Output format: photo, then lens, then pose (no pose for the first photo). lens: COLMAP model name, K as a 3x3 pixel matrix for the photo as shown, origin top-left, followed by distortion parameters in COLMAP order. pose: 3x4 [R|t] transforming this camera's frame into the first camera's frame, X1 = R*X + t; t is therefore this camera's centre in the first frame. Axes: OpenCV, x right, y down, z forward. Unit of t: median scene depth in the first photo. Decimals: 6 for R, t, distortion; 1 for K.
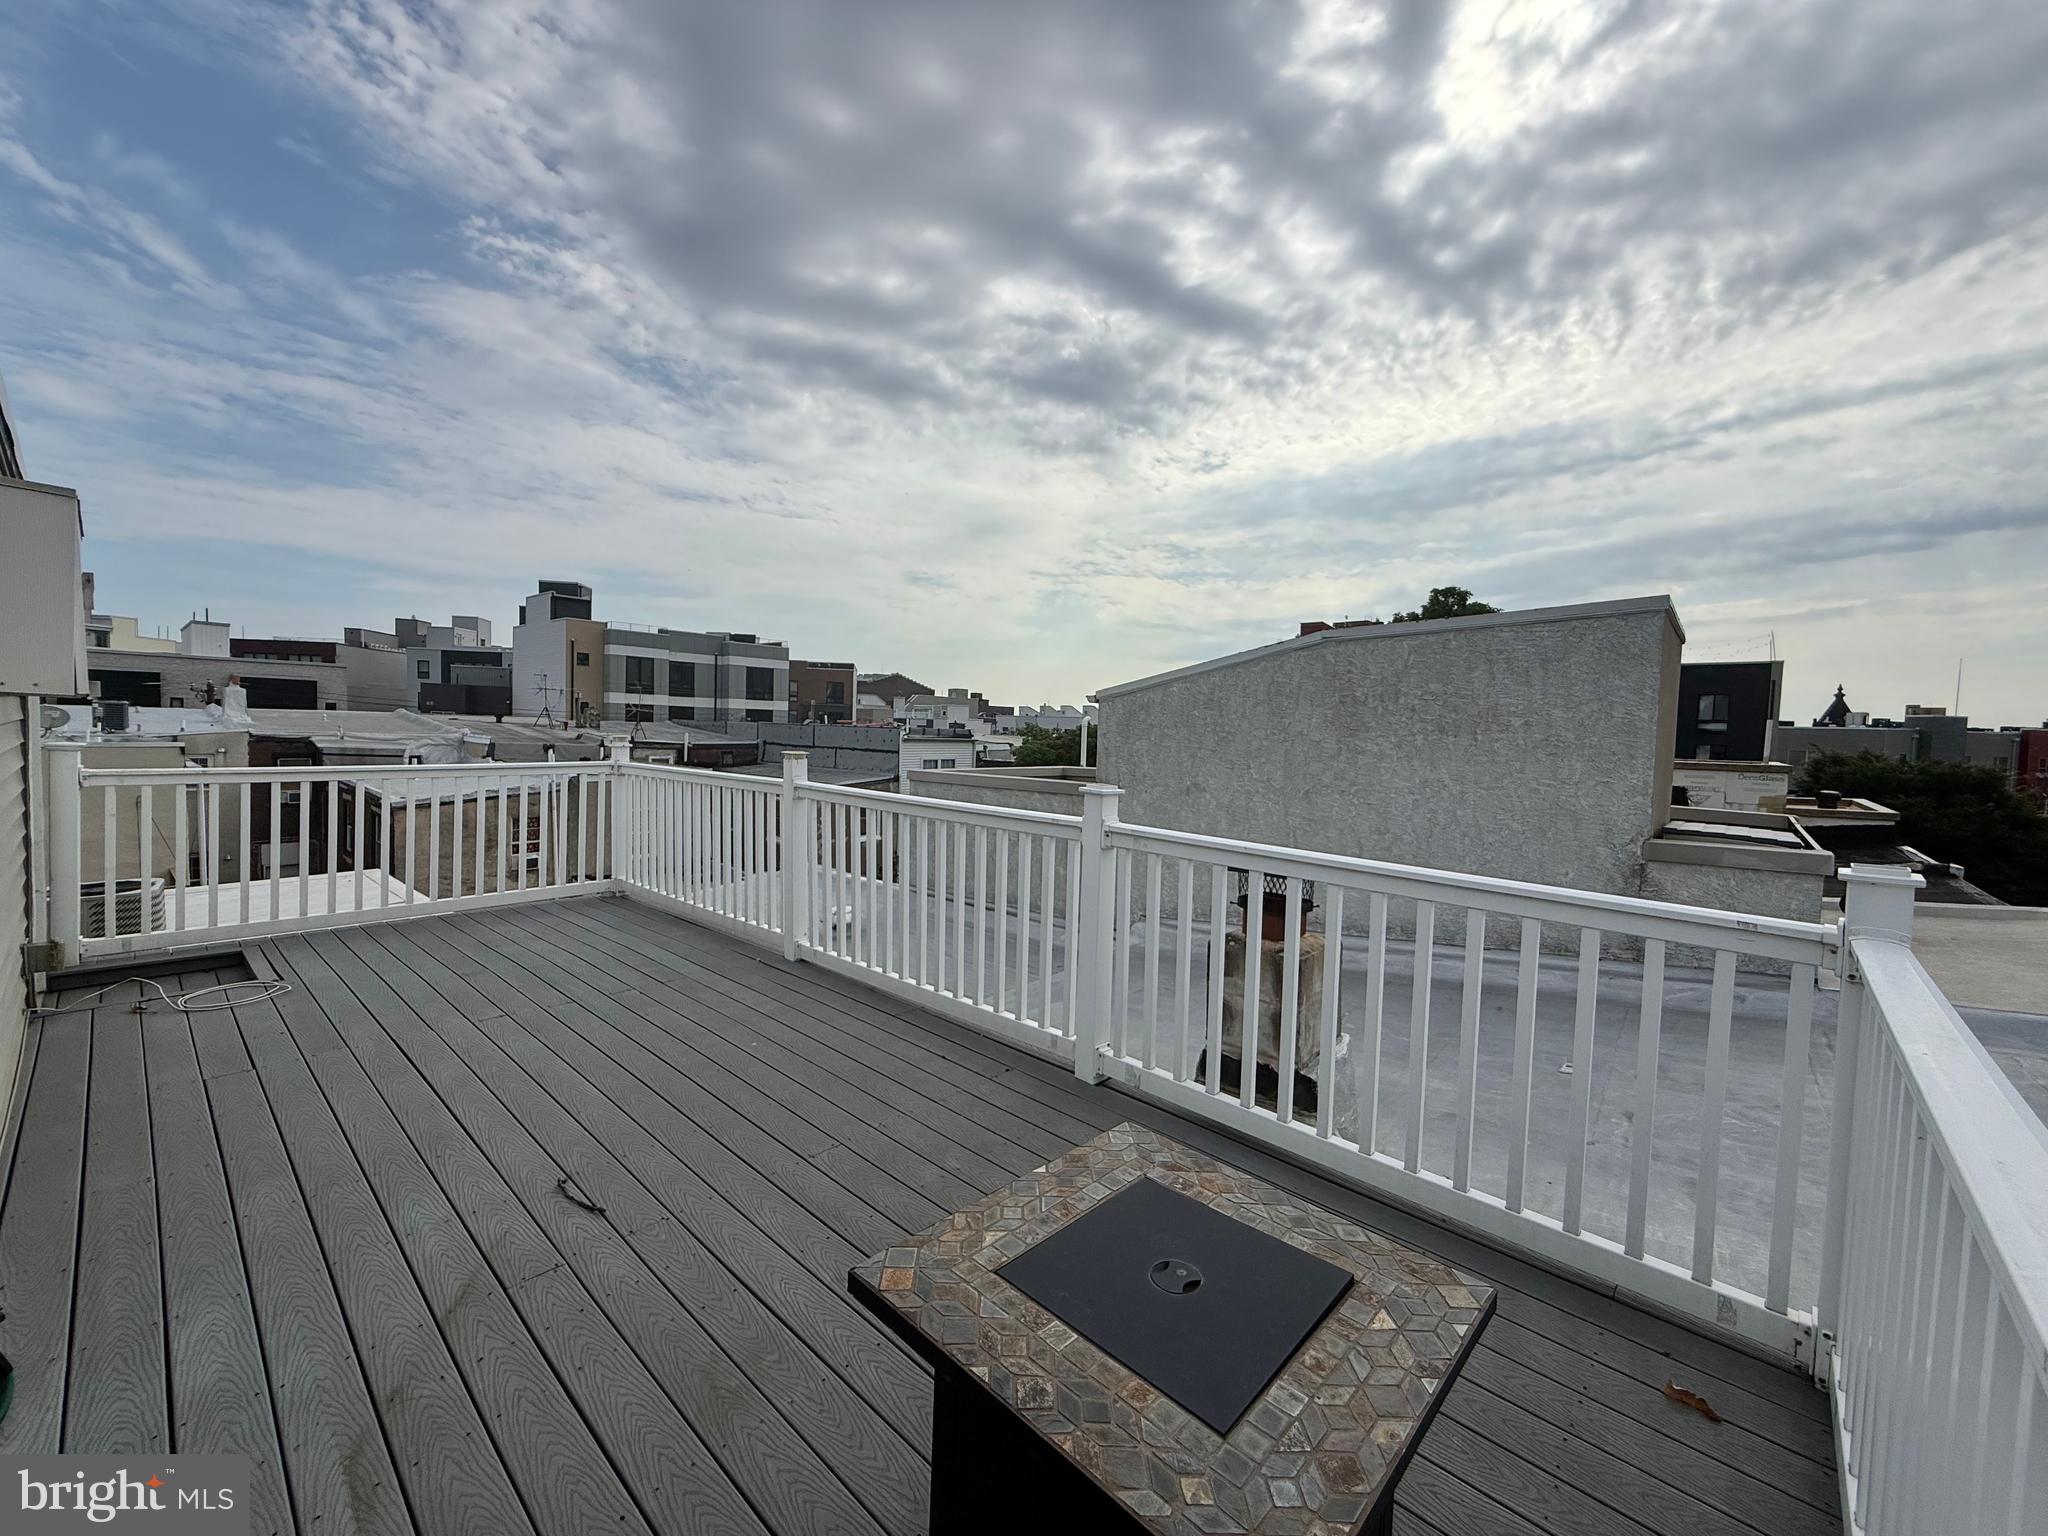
lens RADIAL K [[815.1, 0, 1020.2], [0, 815.1, 765.9], [0, 0, 1]] dist [0.000807, 0.000063]
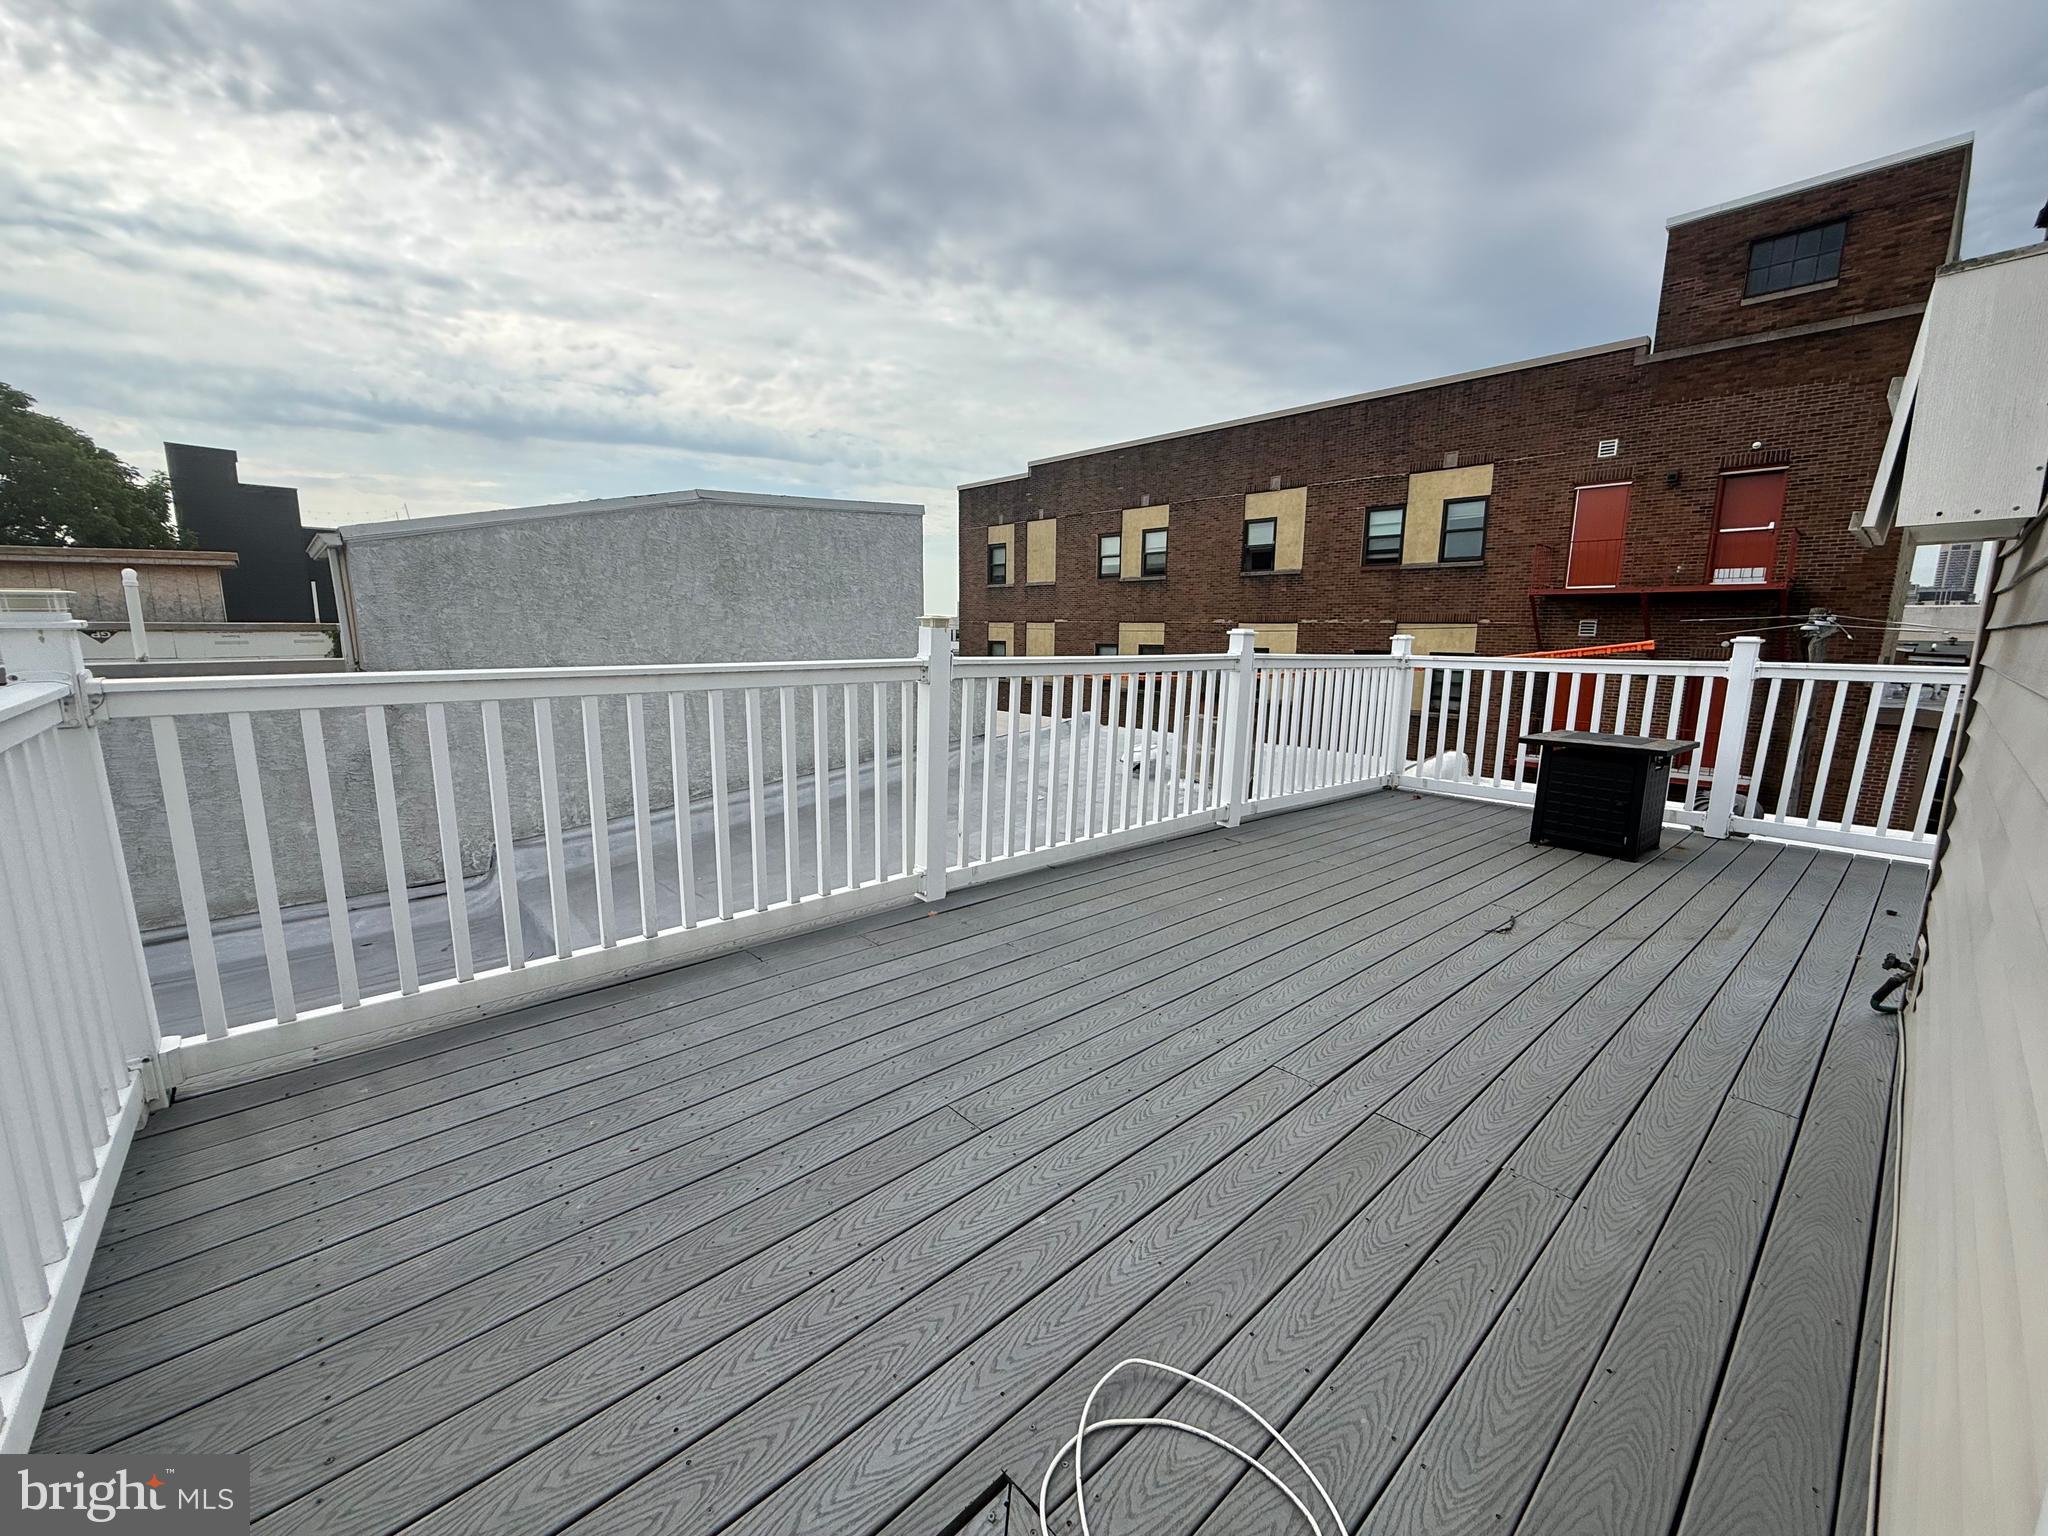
lens RADIAL K [[815.1, 0, 1017.6], [0, 815.1, 771.0], [0, 0, 1]] dist [0.000807, 0.000063]
pose [[0.114635, -0.201946, 0.972665, -1.169702], [0.040655, 0.979253, 0.198523, -0.028464], [-0.992575, 0.016786, 0.120467, 0.996325]]
